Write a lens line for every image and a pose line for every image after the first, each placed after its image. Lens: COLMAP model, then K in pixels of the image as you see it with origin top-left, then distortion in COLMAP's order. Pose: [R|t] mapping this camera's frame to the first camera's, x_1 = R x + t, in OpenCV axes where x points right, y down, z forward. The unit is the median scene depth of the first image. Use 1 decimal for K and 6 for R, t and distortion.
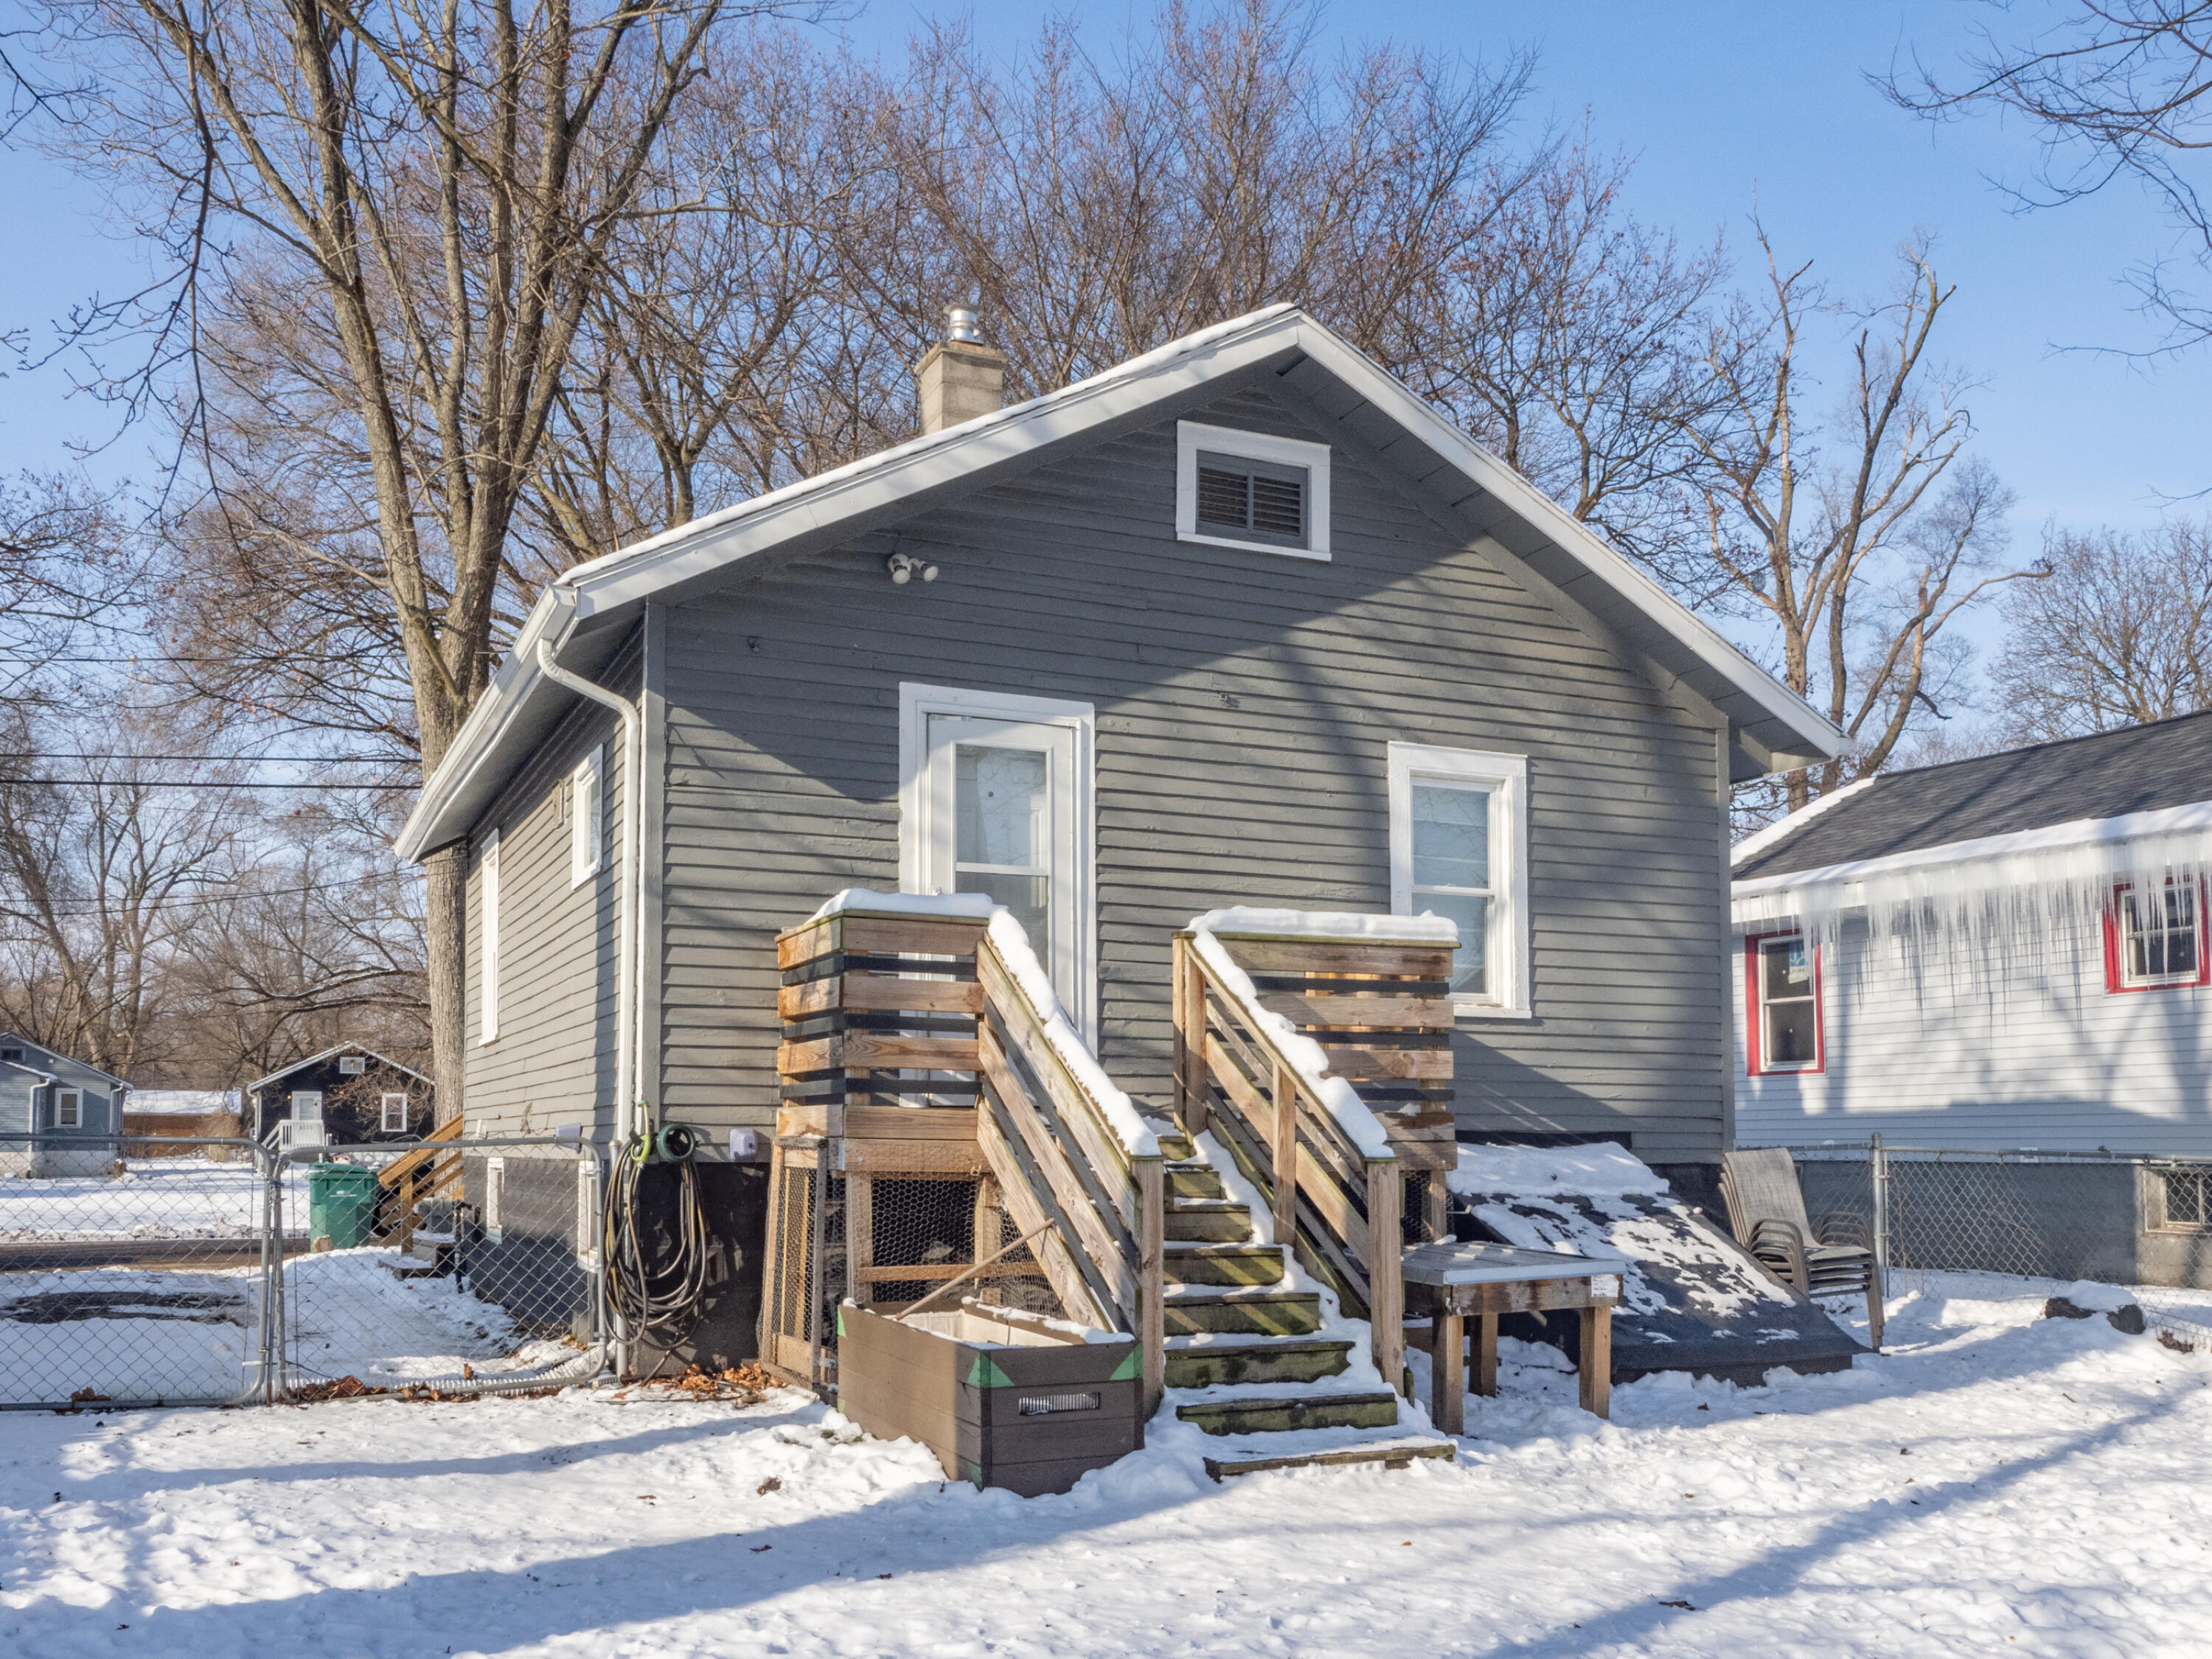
lens RADIAL K [[1957.6, 0, 1107.2], [0, 1957.6, 819.9], [0, 0, 1]] dist [0.000944, 0.002117]
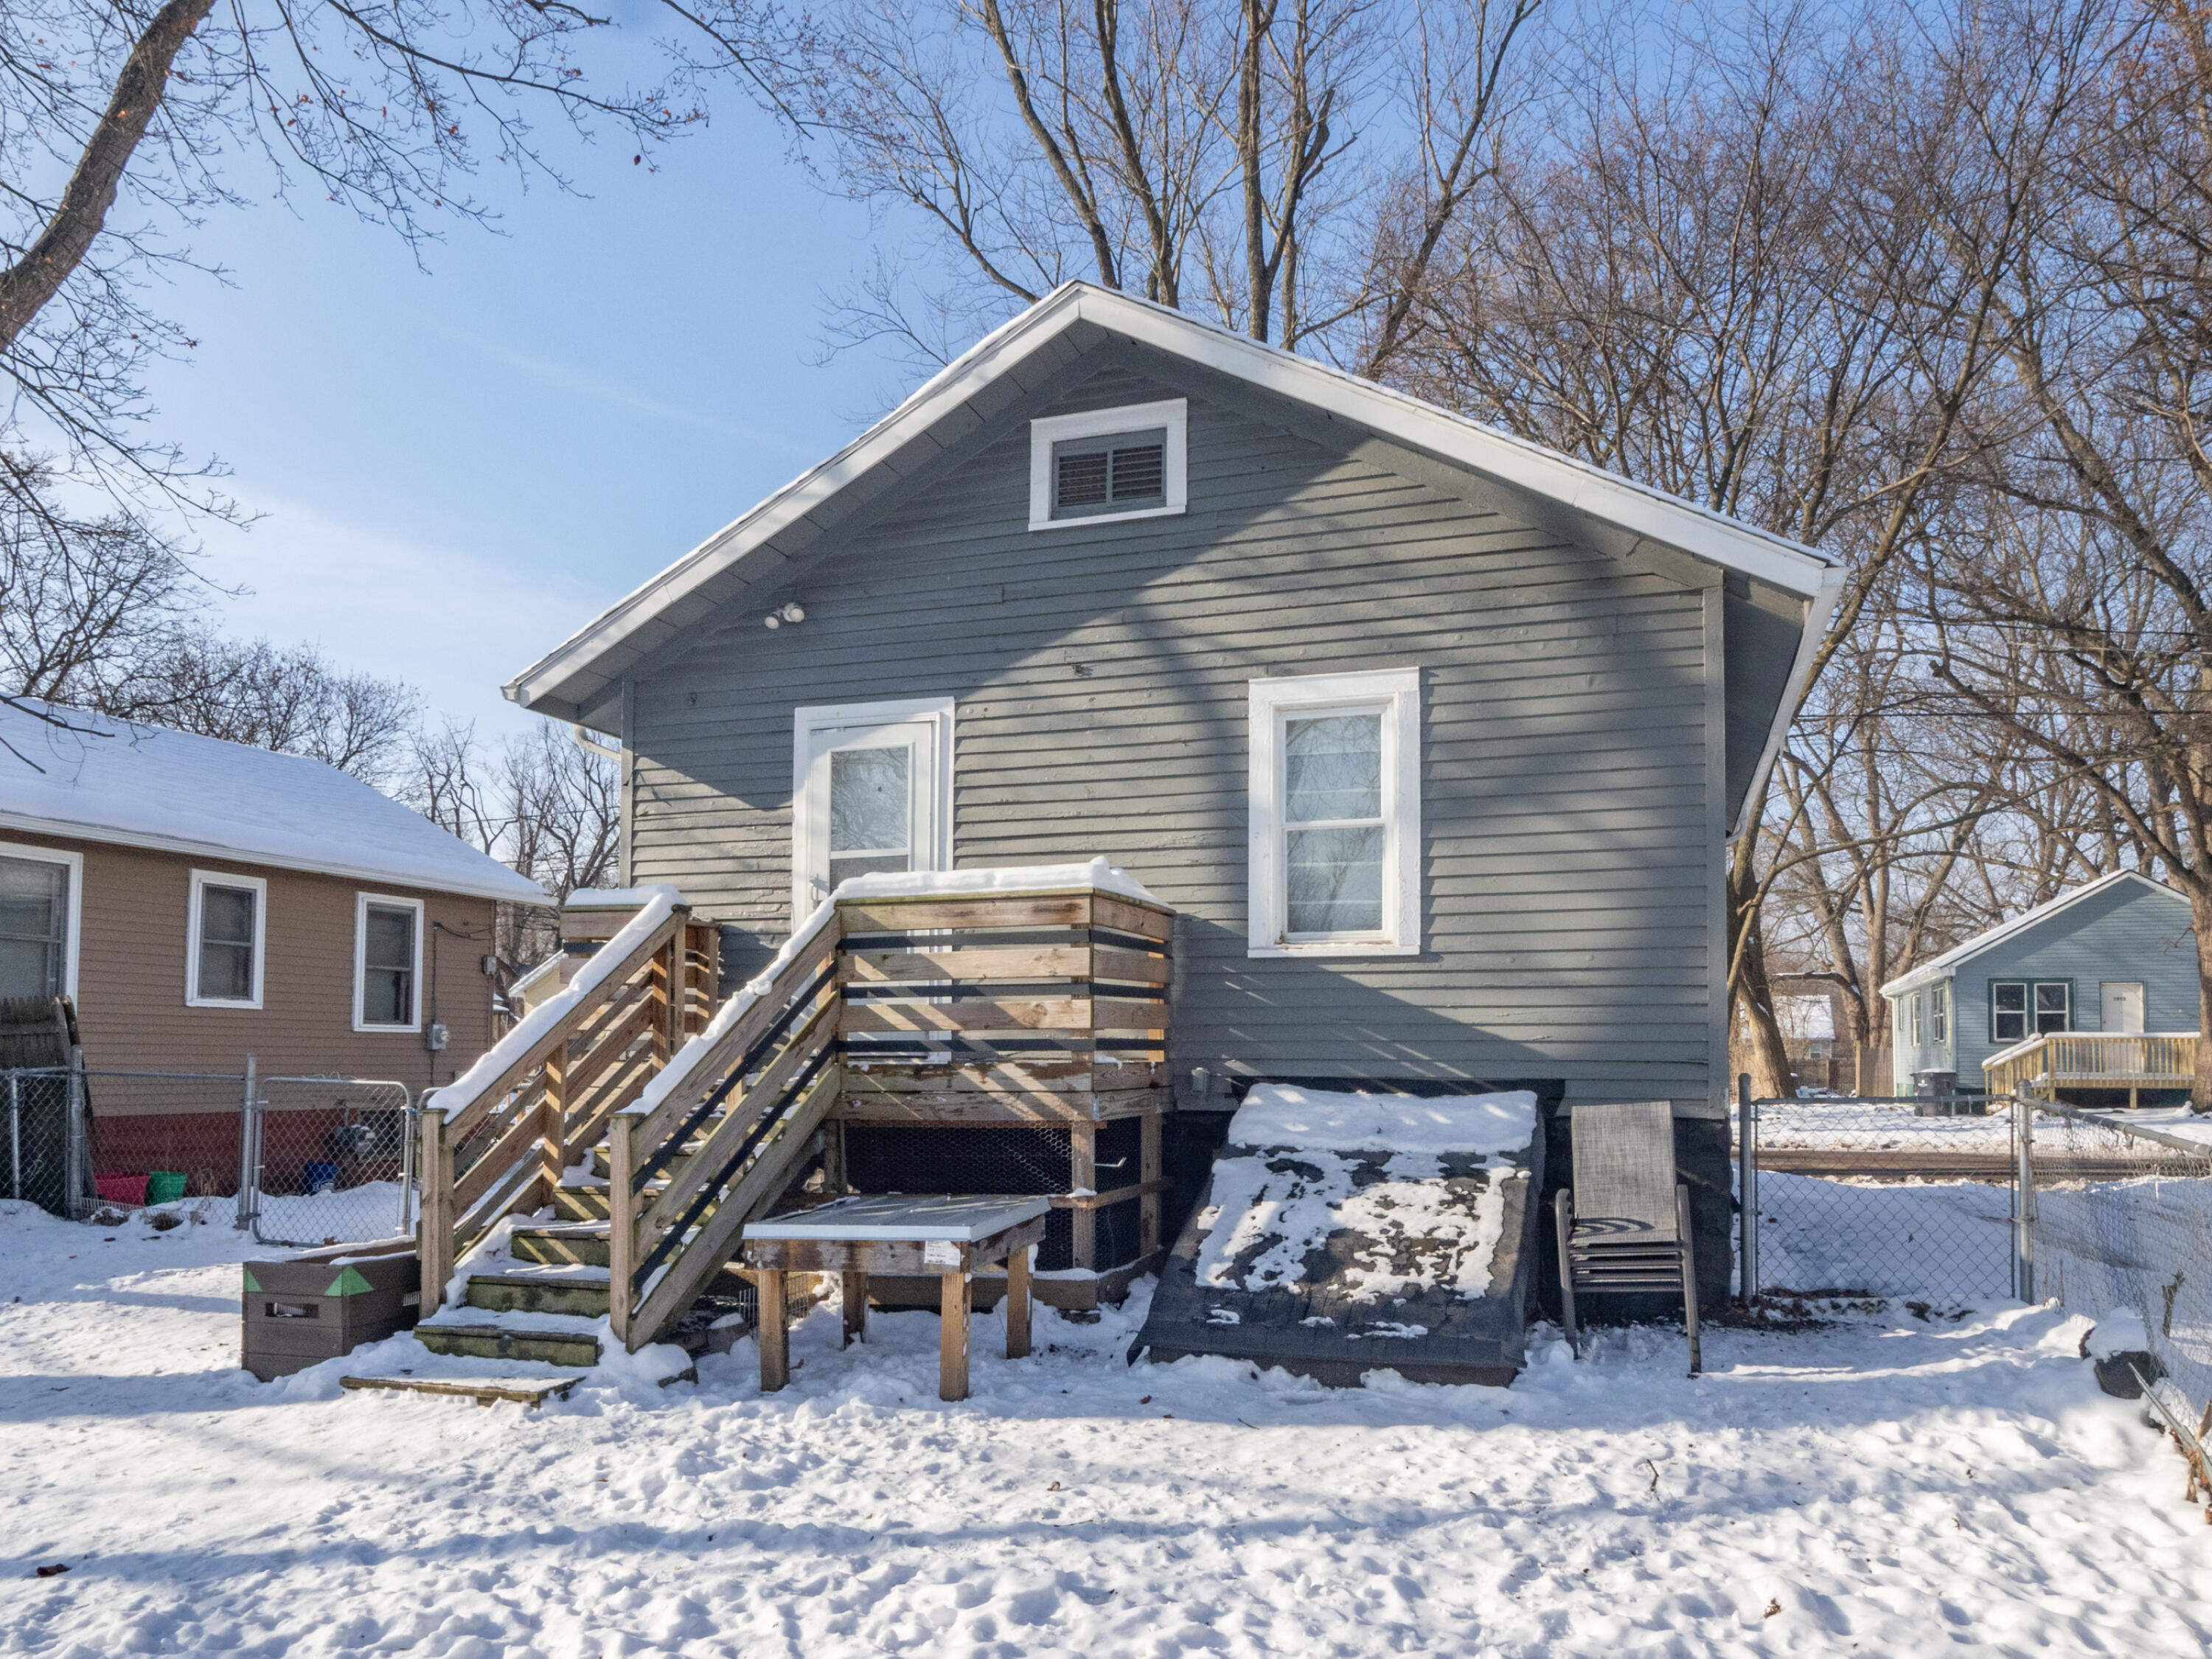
lens RADIAL K [[1535.3, 0, 1110.1], [0, 1535.3, 843.3], [0, 0, 1]] dist [0.001461, -0.003205]
pose [[0.729081, -0.098162, -0.677352, 0.623134], [0.111360, 0.993488, -0.024112, 0.053166], [0.675307, -0.057850, 0.735264, 0.396338]]
